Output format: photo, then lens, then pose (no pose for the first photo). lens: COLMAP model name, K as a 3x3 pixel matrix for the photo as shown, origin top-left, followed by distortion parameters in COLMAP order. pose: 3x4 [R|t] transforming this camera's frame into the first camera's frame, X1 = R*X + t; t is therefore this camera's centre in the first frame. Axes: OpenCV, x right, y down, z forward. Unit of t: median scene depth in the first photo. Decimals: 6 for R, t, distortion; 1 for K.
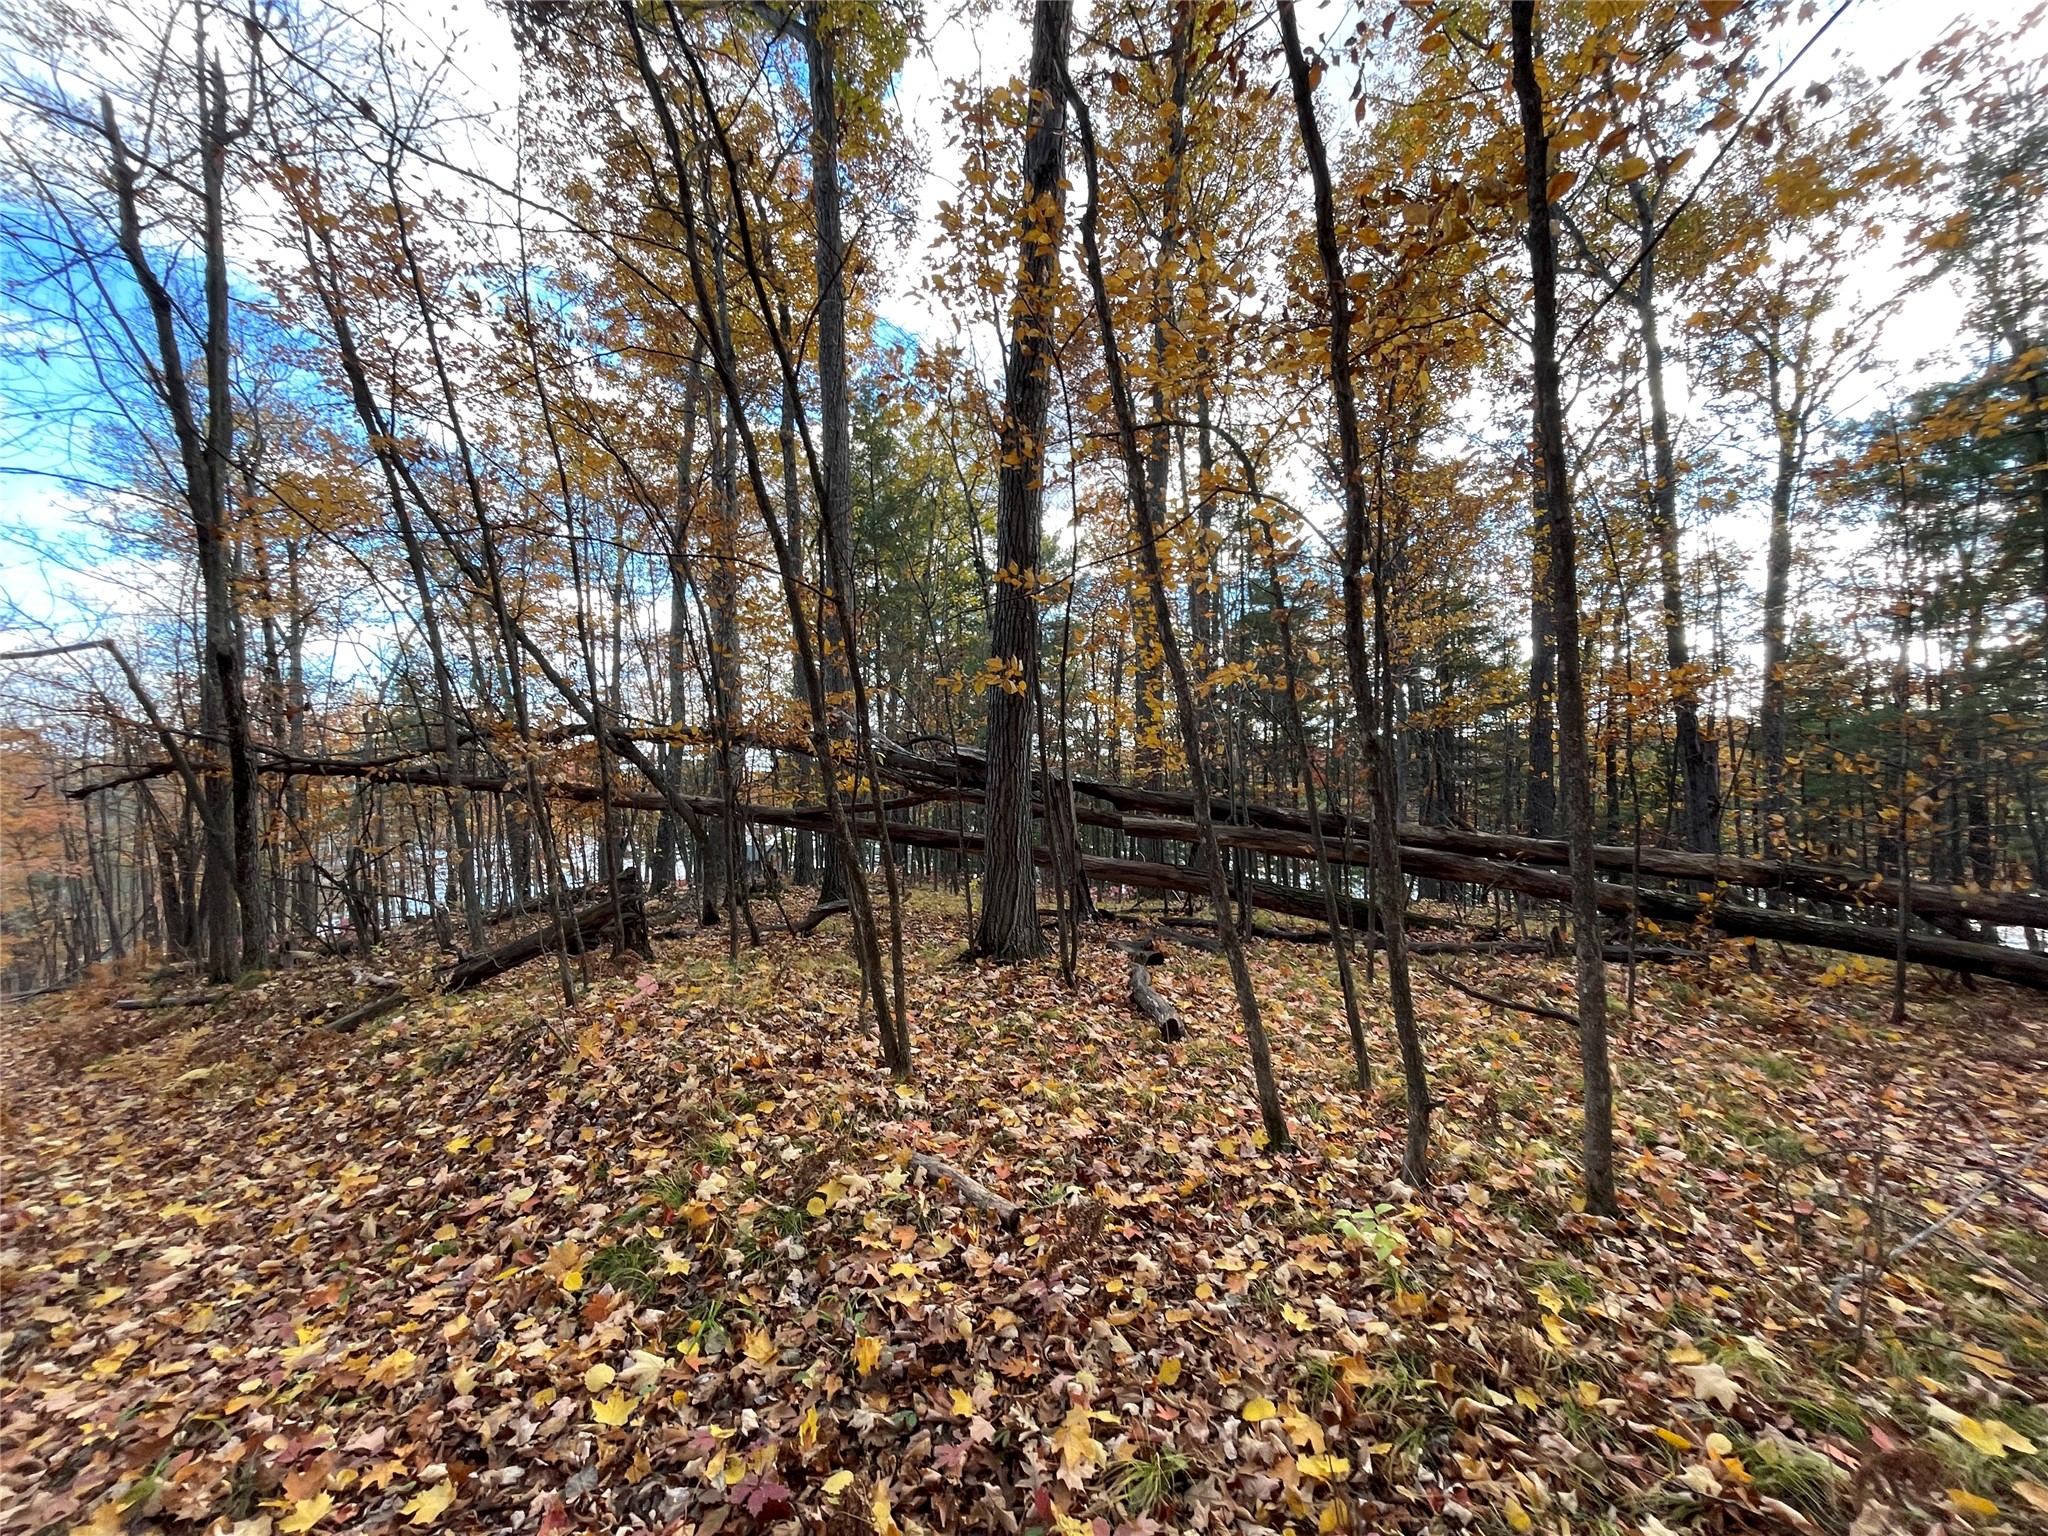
lens RADIAL K [[828.3, 0, 1020.4], [0, 828.3, 764.5], [0, 0, 1]] dist [0.001243, -0.000166]
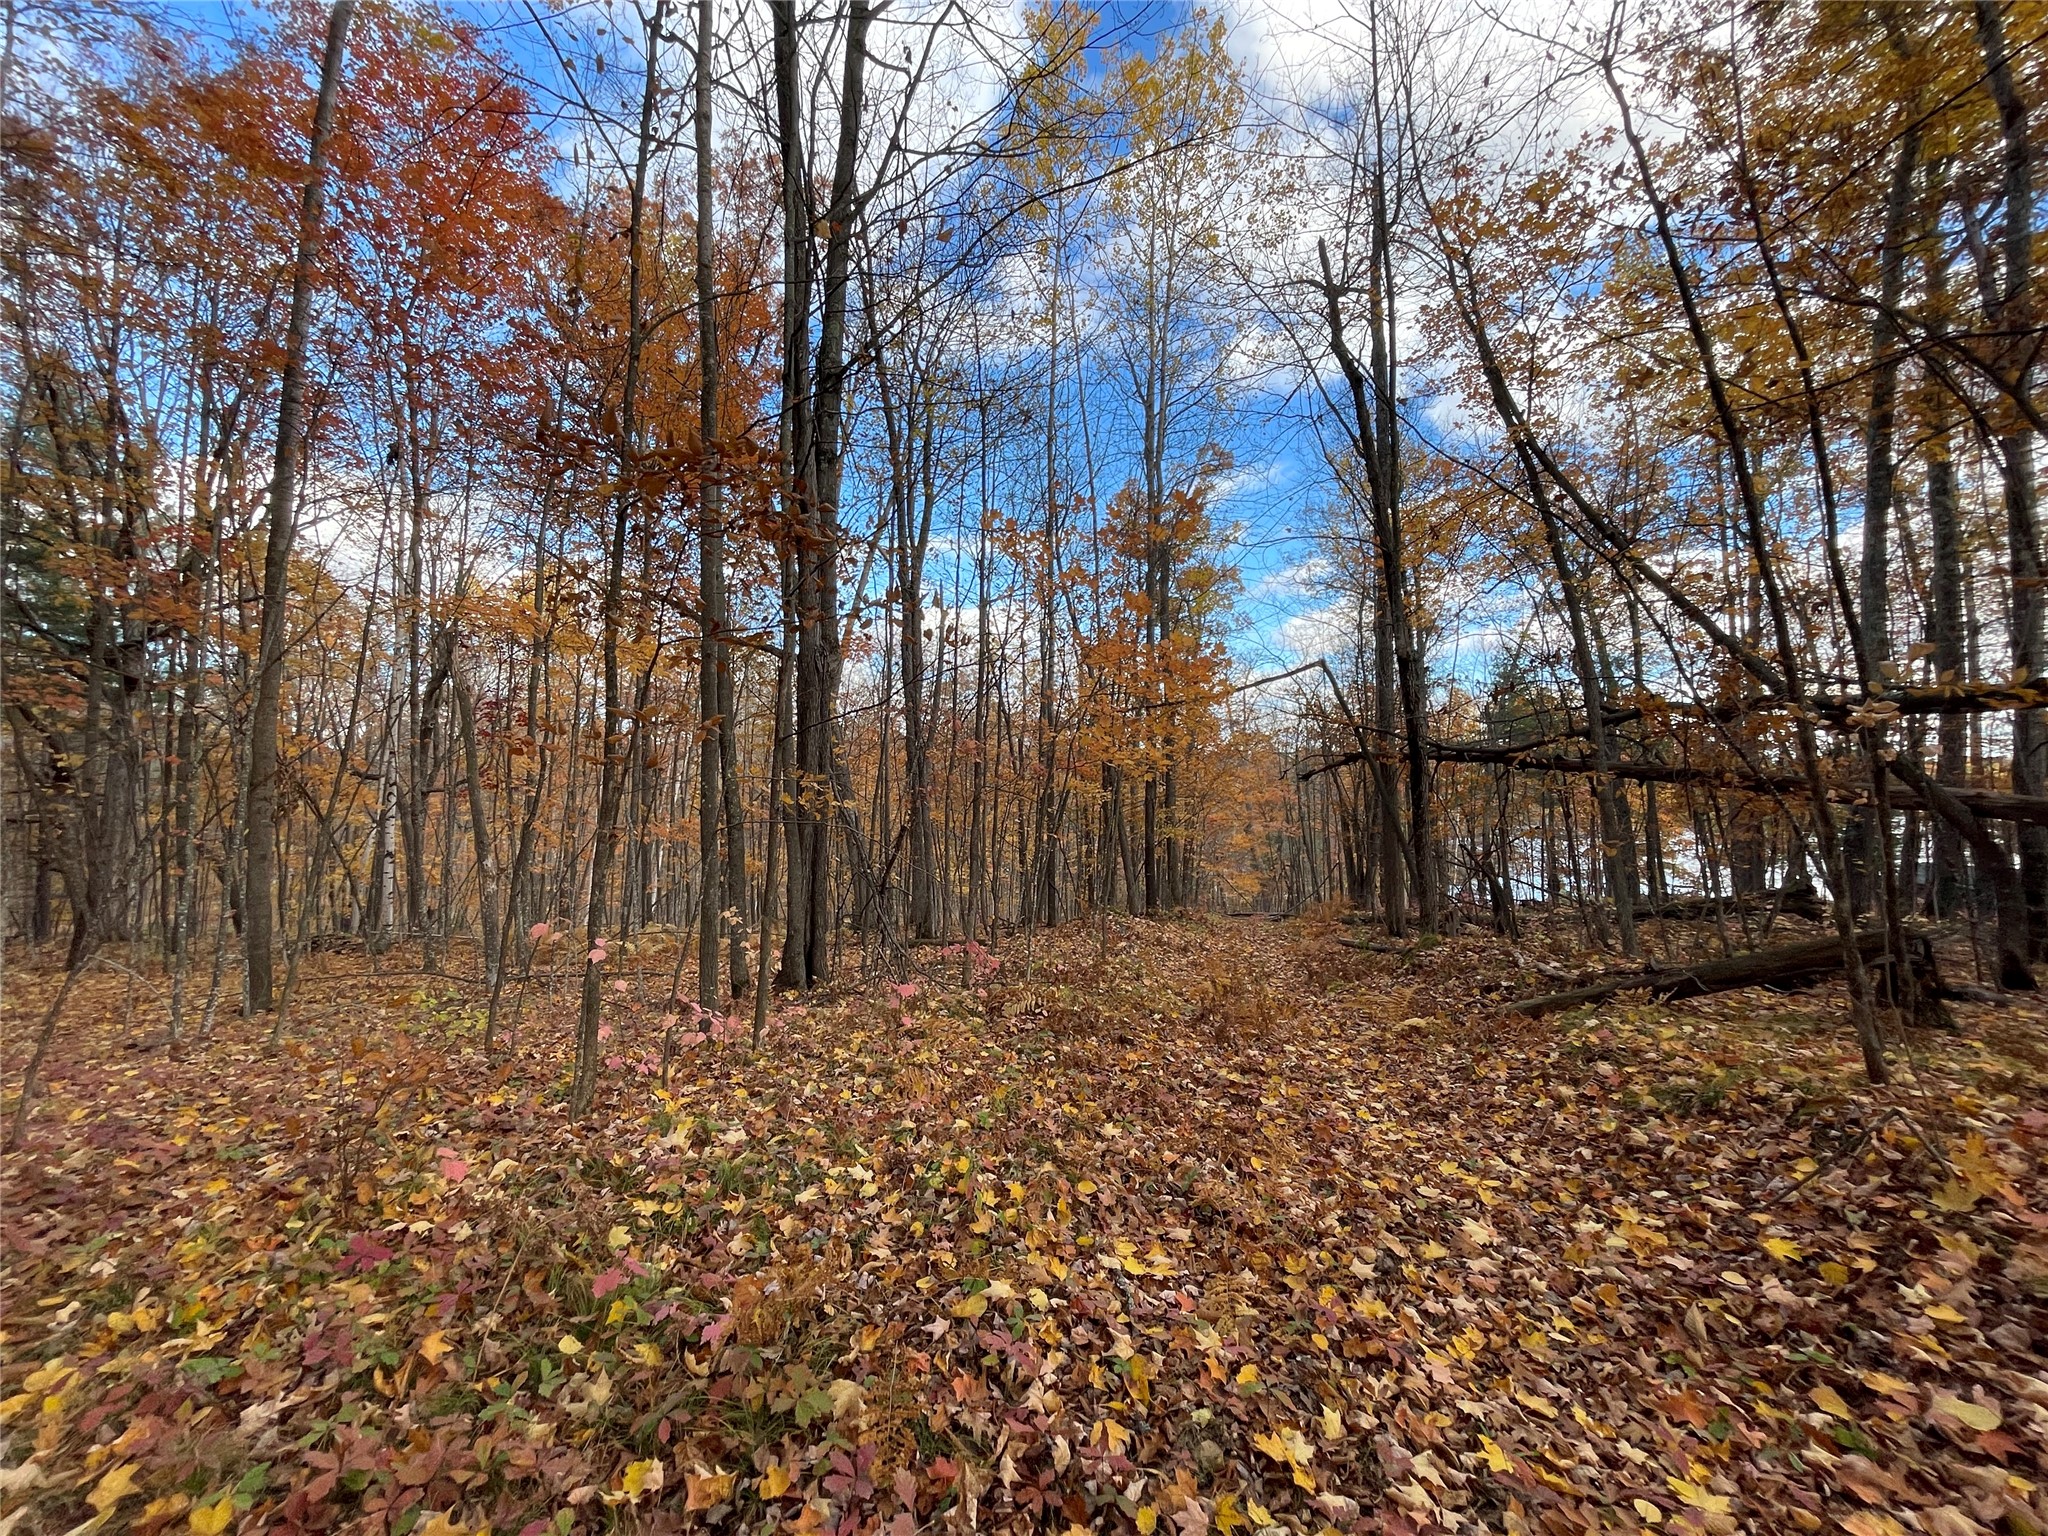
lens RADIAL K [[828.3, 0, 1015.9], [0, 828.3, 759.8], [0, 0, 1]] dist [0.001243, -0.000166]
pose [[0.396609, -0.004897, -0.917975, -0.336291], [0.009224, 0.999957, -0.001349, 0.026155], [0.917941, -0.007932, 0.396637, 0.112432]]
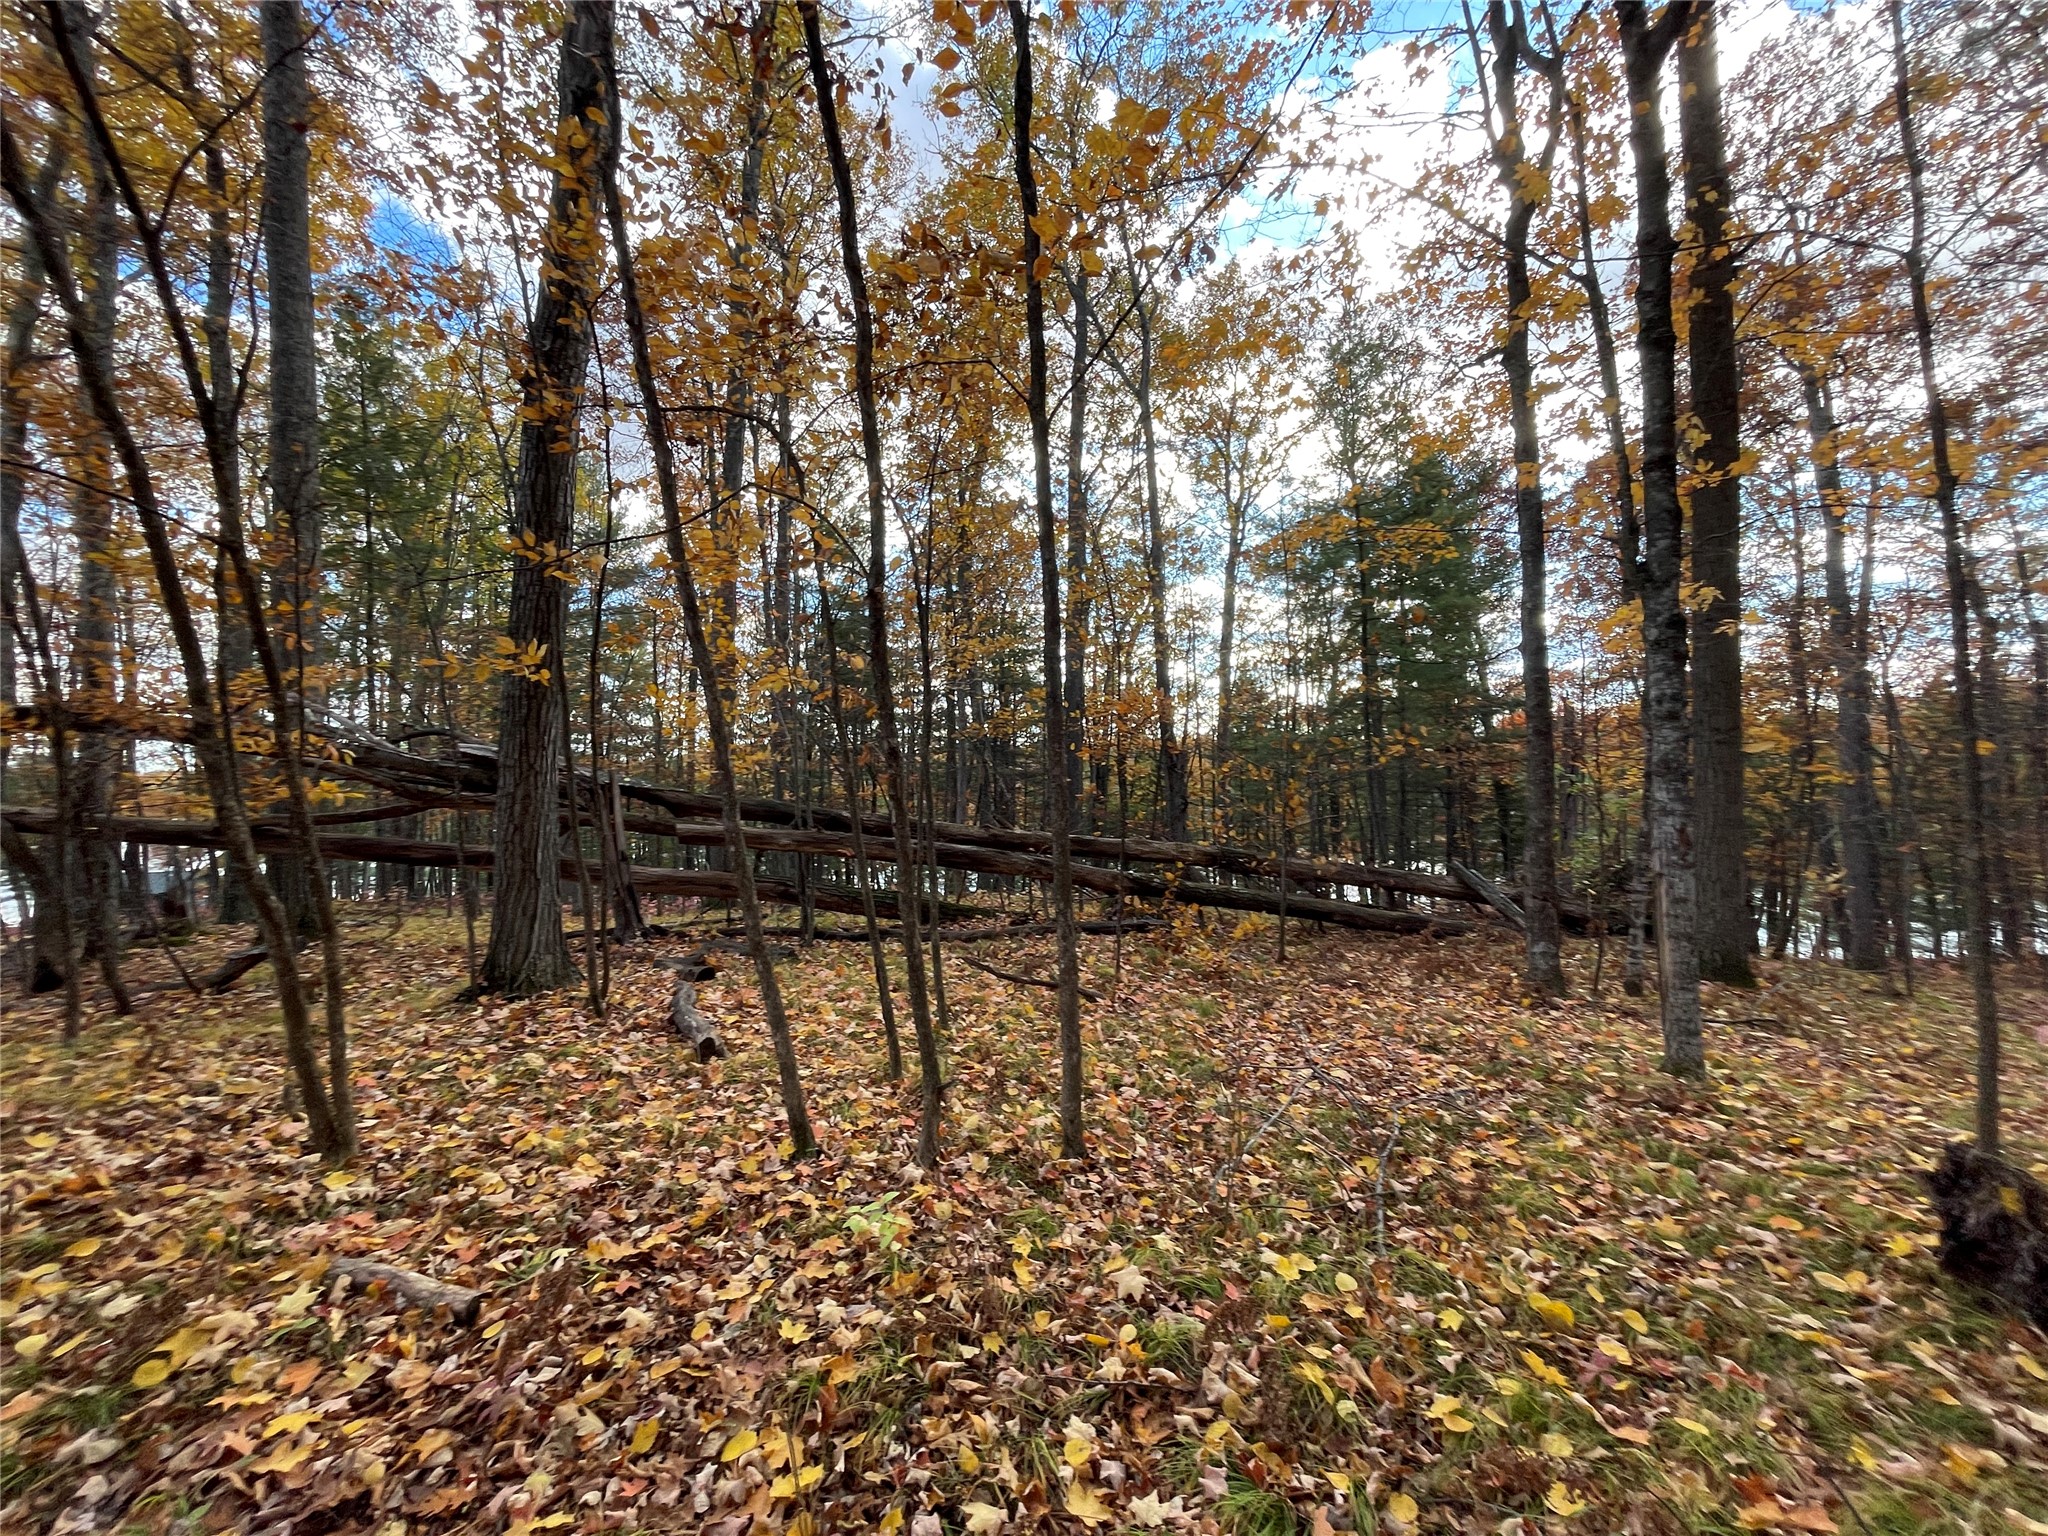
lens RADIAL K [[828.3, 0, 1016.2], [0, 828.3, 760.7], [0, 0, 1]] dist [0.001243, -0.000166]
pose [[0.884092, 0.012875, 0.467136, 0.040312], [-0.008930, 0.999903, -0.010660, -0.000467], [-0.467228, 0.005253, 0.884121, 0.001484]]
